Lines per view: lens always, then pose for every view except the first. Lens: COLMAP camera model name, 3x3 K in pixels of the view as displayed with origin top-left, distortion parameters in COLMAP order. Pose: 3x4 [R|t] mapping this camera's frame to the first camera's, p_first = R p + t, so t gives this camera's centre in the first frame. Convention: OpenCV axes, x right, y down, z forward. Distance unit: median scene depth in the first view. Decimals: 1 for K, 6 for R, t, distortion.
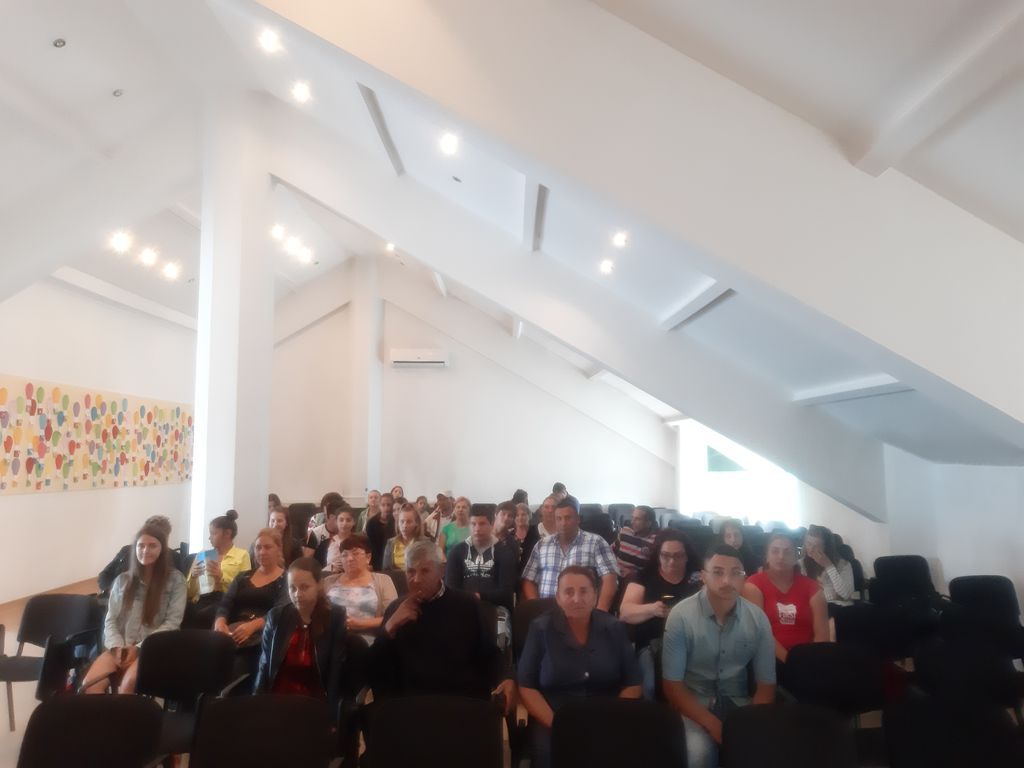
lens RADIAL K [[783.0, 0, 513.5], [0, 783.0, 384.8], [0, 0, 1]] dist [0.075930, -0.128961]
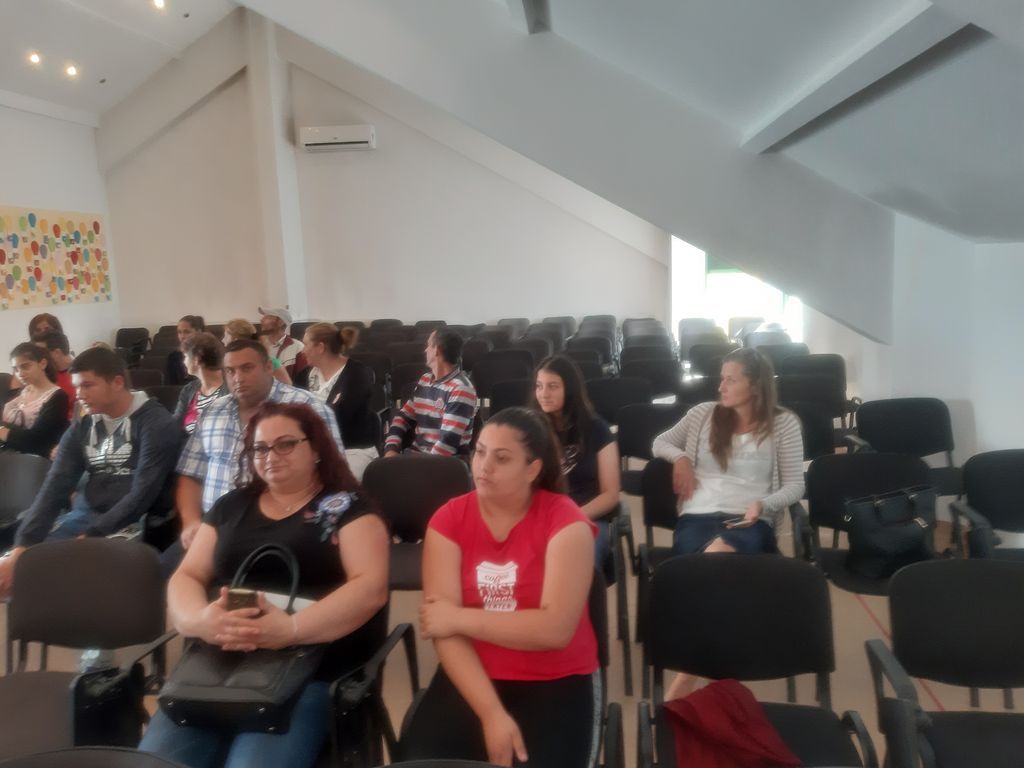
lens RADIAL K [[783.0, 0, 512.1], [0, 783.0, 375.2], [0, 0, 1]] dist [0.075930, -0.128961]
pose [[0.994879, -0.022706, -0.098488, 0.174493], [0.044767, 0.972636, 0.227980, 0.033028], [0.090616, -0.231222, 0.968672, 0.272212]]
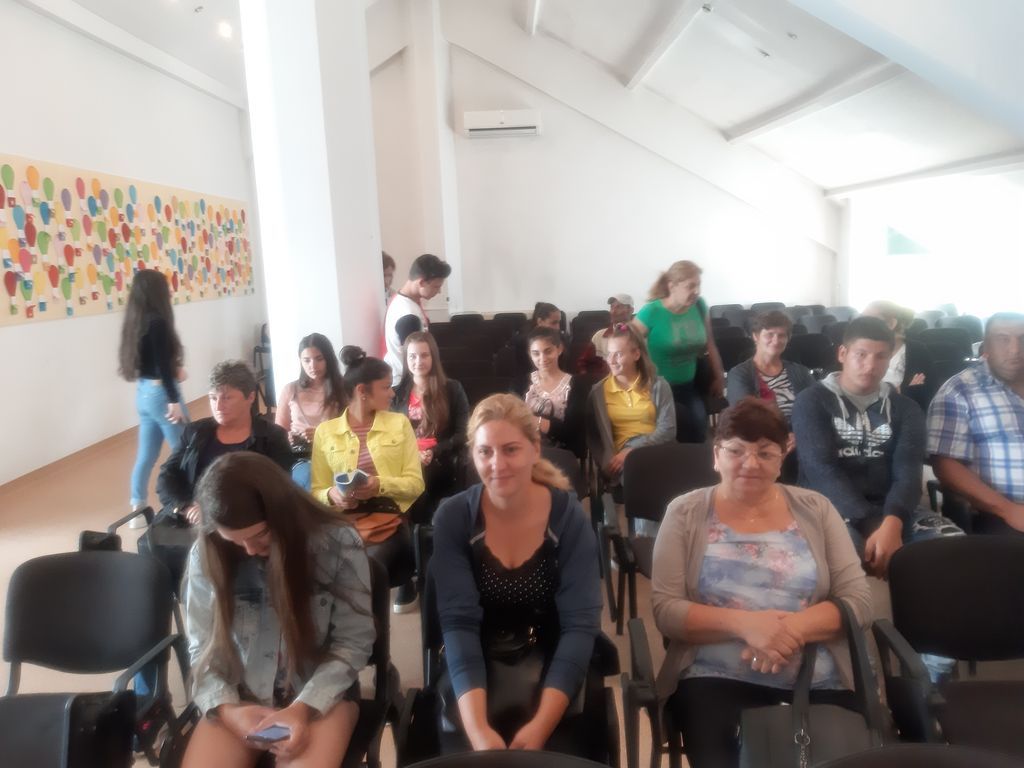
lens RADIAL K [[783.0, 0, 520.9], [0, 783.0, 377.1], [0, 0, 1]] dist [0.075930, -0.128961]
pose [[0.999117, -0.041312, -0.007590, -0.149517], [0.041931, 0.970370, 0.237957, 0.032222], [-0.002465, -0.238065, 0.971246, 0.278147]]
